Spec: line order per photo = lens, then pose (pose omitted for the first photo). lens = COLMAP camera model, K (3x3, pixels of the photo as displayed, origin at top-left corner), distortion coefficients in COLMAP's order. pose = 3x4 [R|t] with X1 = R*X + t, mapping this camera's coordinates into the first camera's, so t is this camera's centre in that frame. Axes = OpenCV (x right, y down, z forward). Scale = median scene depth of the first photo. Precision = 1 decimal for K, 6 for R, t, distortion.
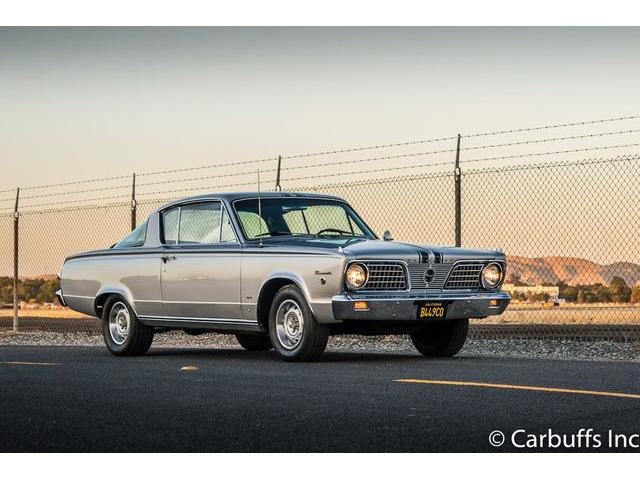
lens RADIAL K [[1357.7, 0, 373.3], [0, 1357.7, 240.2], [0, 0, 1]] dist [-0.024584, -0.202241]
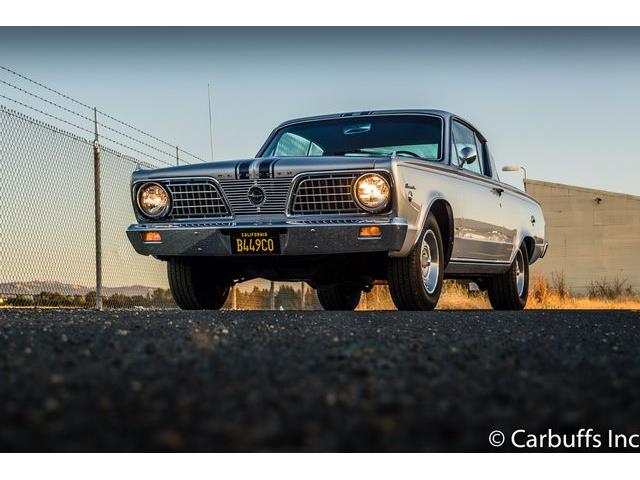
lens RADIAL K [[1164.3, 0, 318.5], [0, 1164.3, 262.5], [0, 0, 1]] dist [-0.011396, -0.074983]
pose [[0.539689, -0.012703, -0.841769, 0.586602], [0.026167, 0.999656, 0.001691, 0.061886], [0.841458, -0.022939, 0.539836, 0.686817]]
